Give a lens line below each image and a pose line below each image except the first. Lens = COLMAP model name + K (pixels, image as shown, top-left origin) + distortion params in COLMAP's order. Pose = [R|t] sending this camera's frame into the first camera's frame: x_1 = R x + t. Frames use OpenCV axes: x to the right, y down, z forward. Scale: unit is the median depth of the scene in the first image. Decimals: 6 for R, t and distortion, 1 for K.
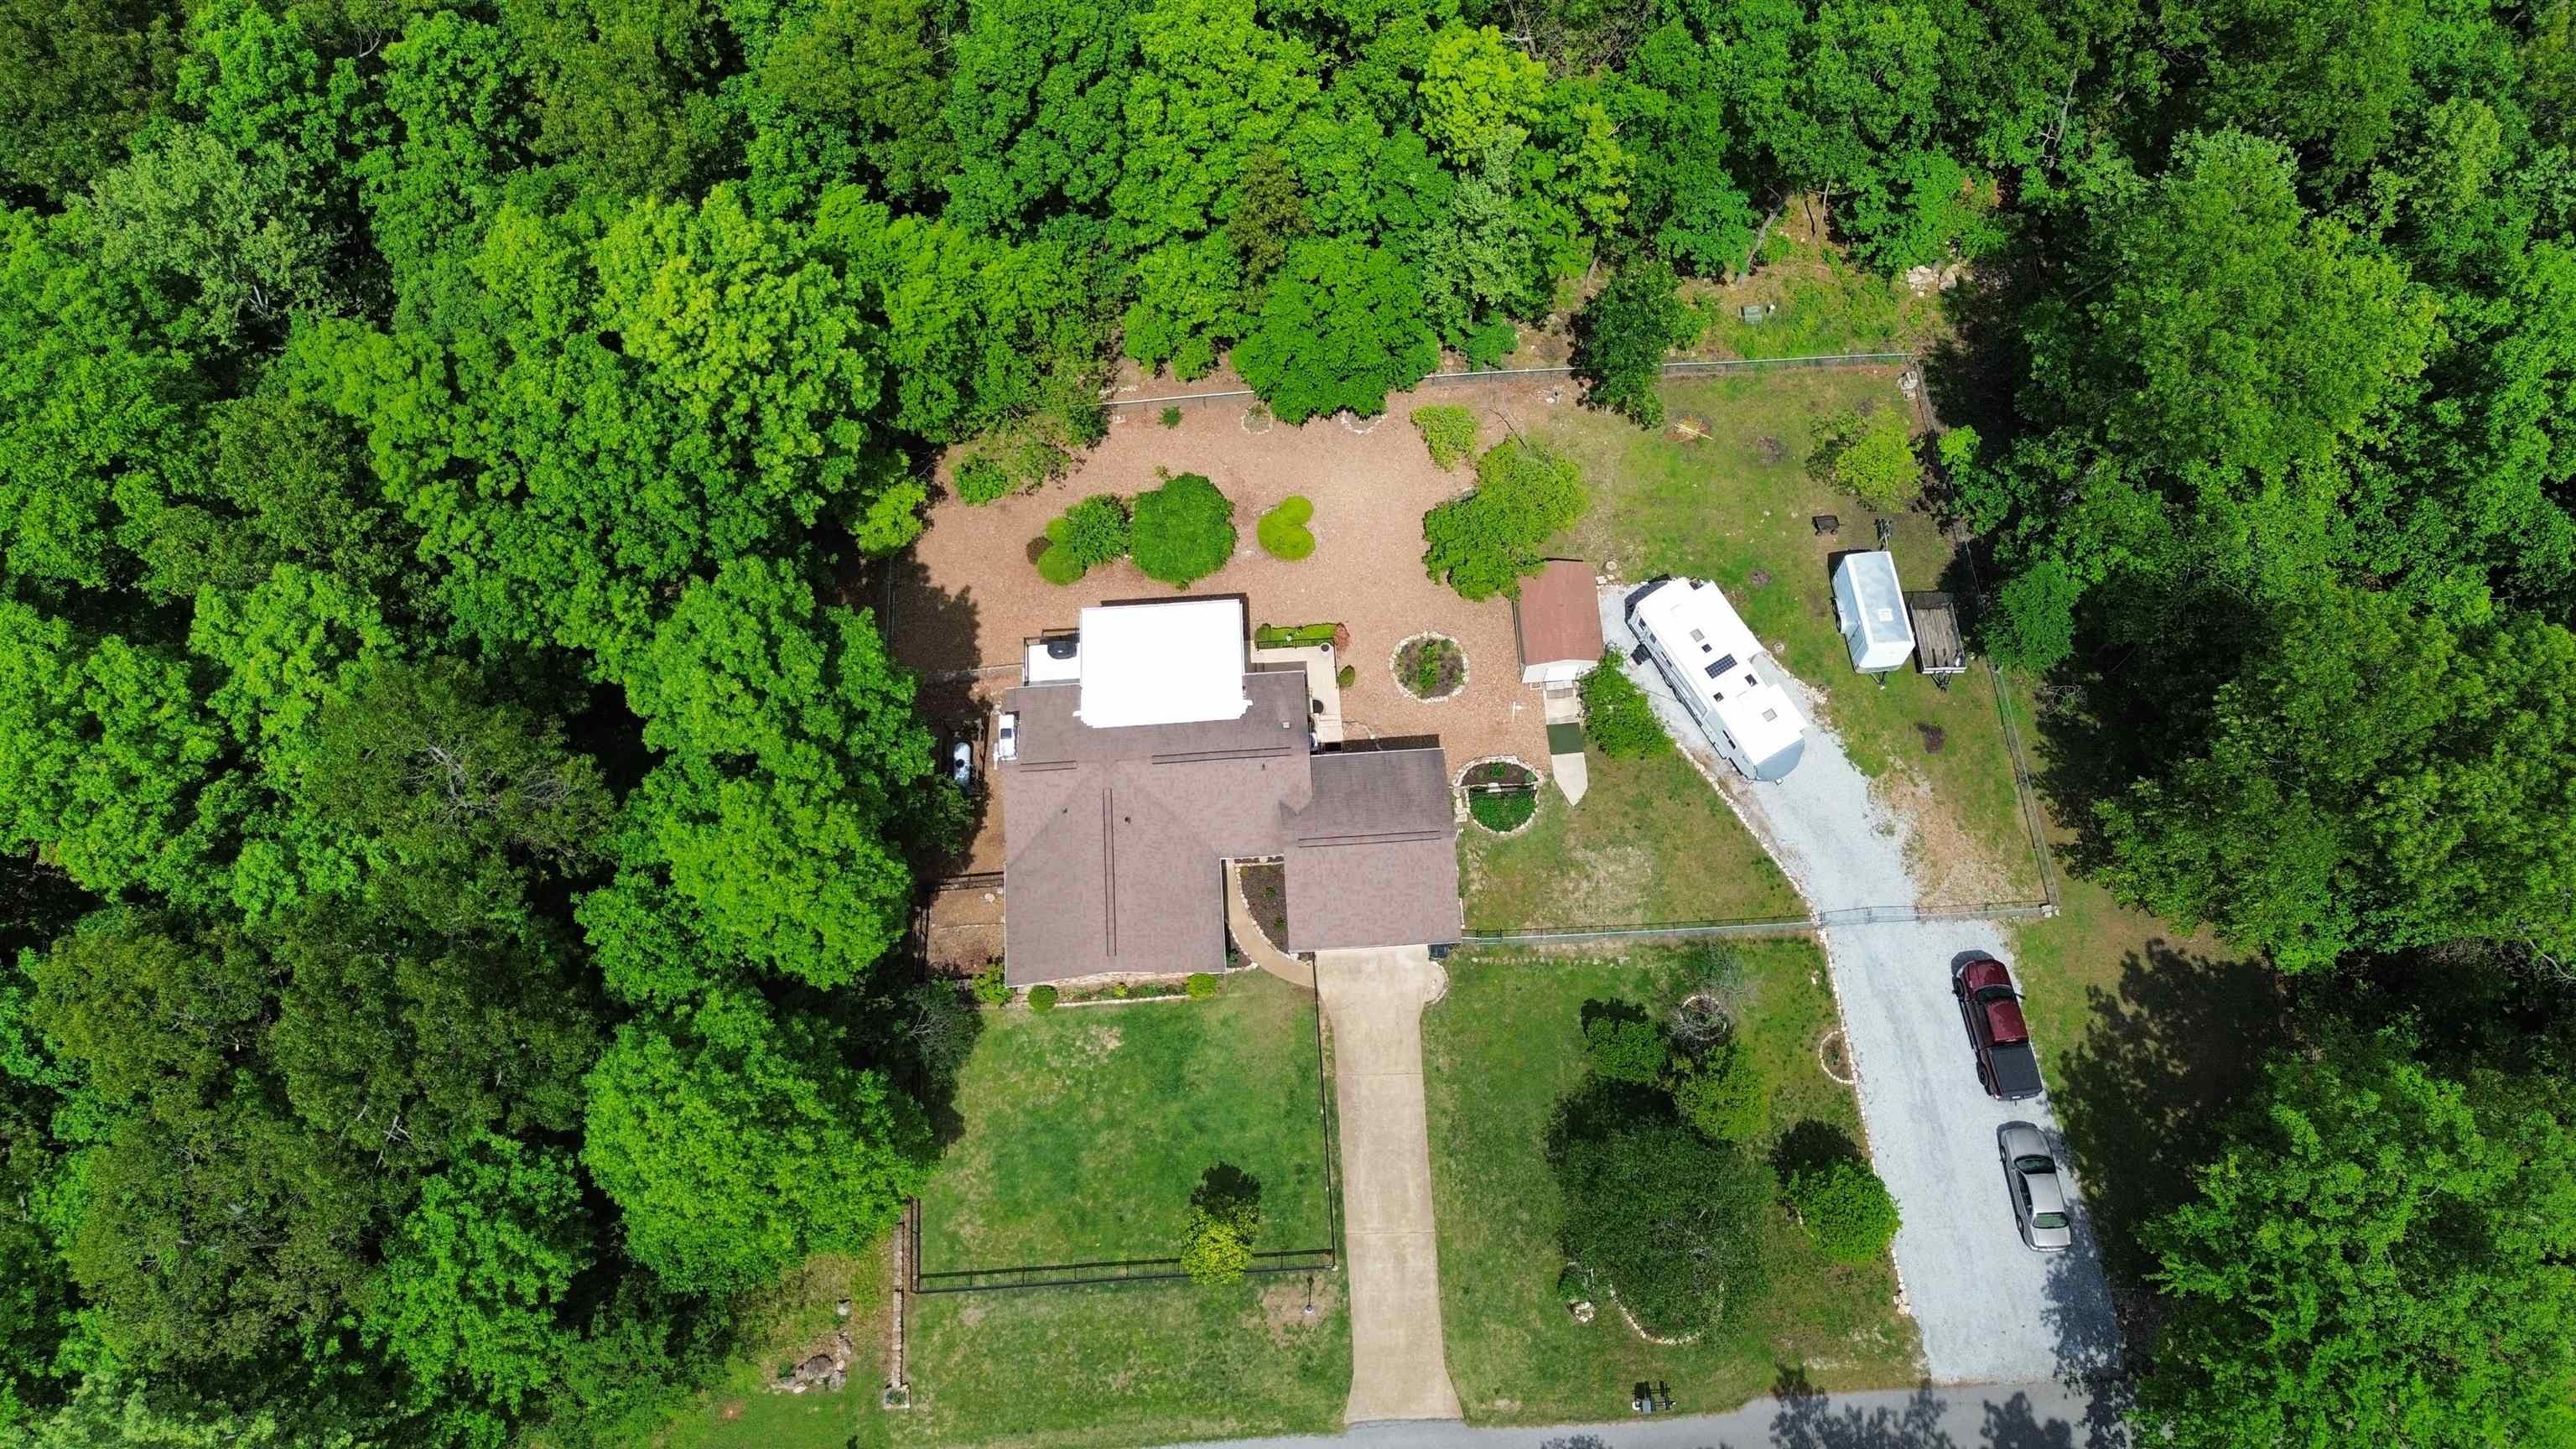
lens RADIAL K [[1813.3, 0, 1288.0], [0, 1813.3, 724.5], [0, 0, 1]] dist [0.110655, -0.135355]
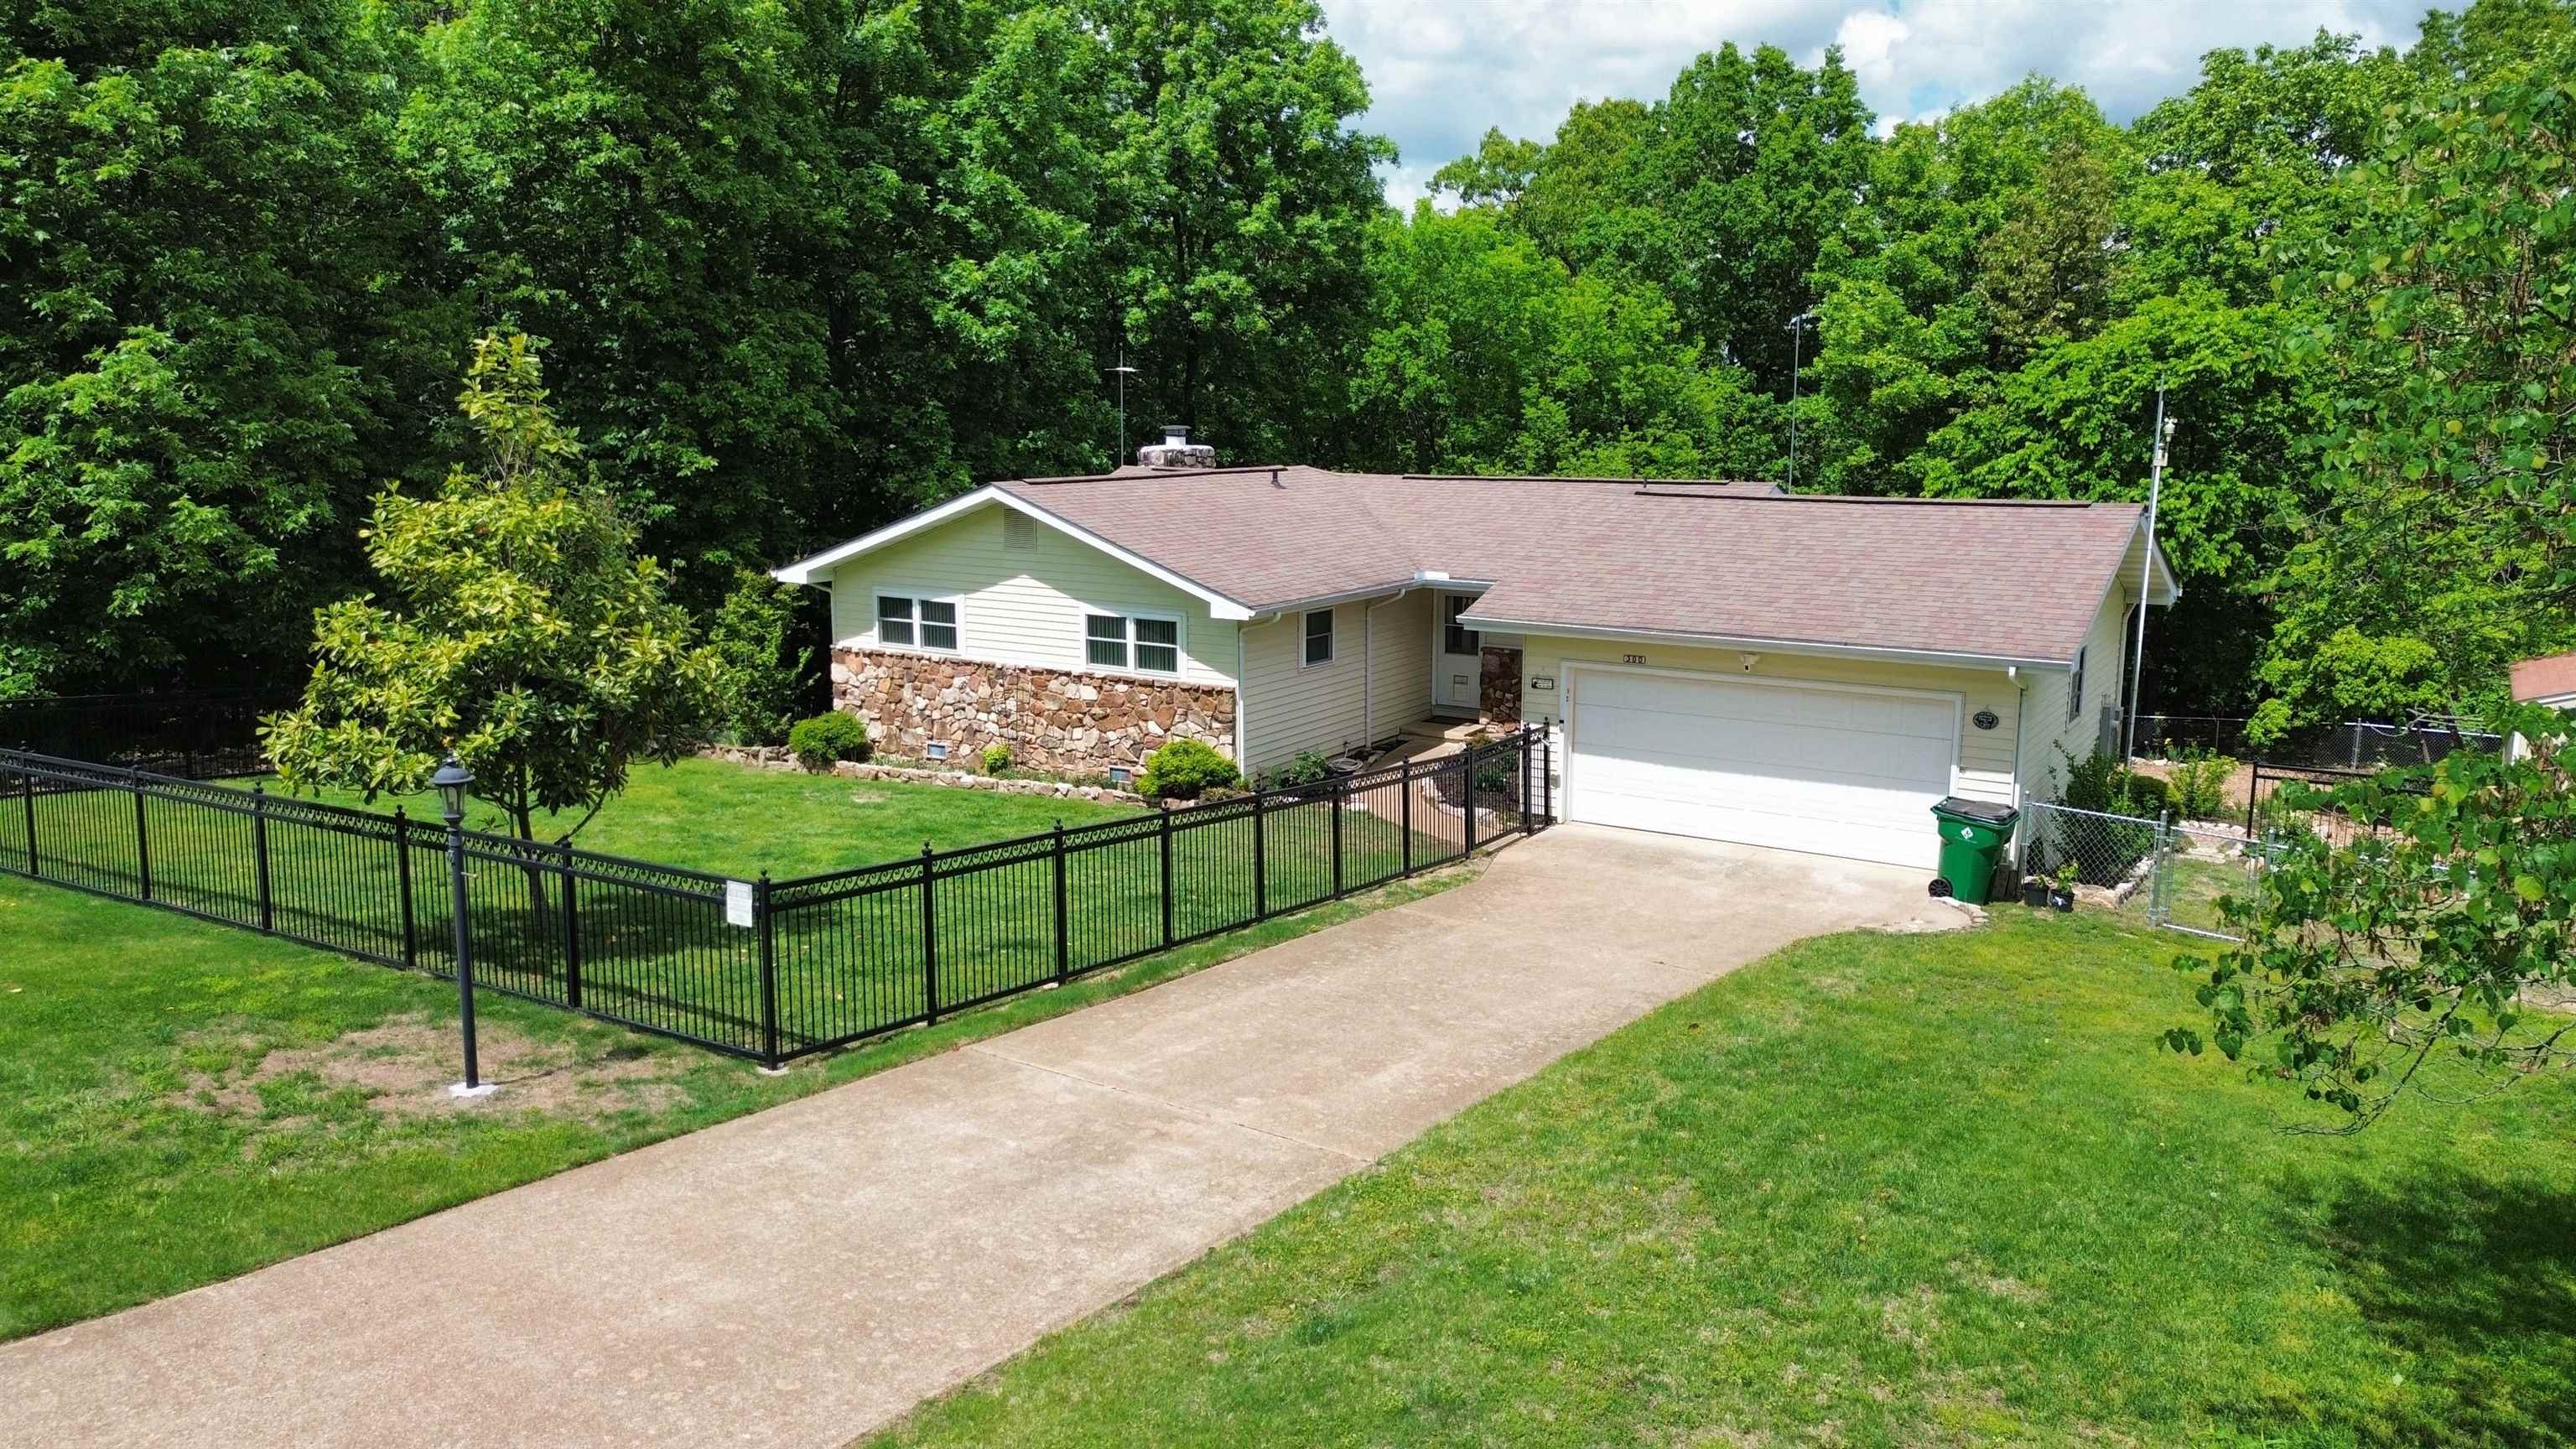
lens RADIAL K [[1813.3, 0, 1288.0], [0, 1813.3, 724.5], [0, 0, 1]] dist [0.110655, -0.135355]
pose [[0.812013, 0.129343, -0.569126, 0.158185], [-0.558021, 0.457788, -0.692129, 0.373337], [0.171017, 0.879602, 0.443906, 0.900229]]
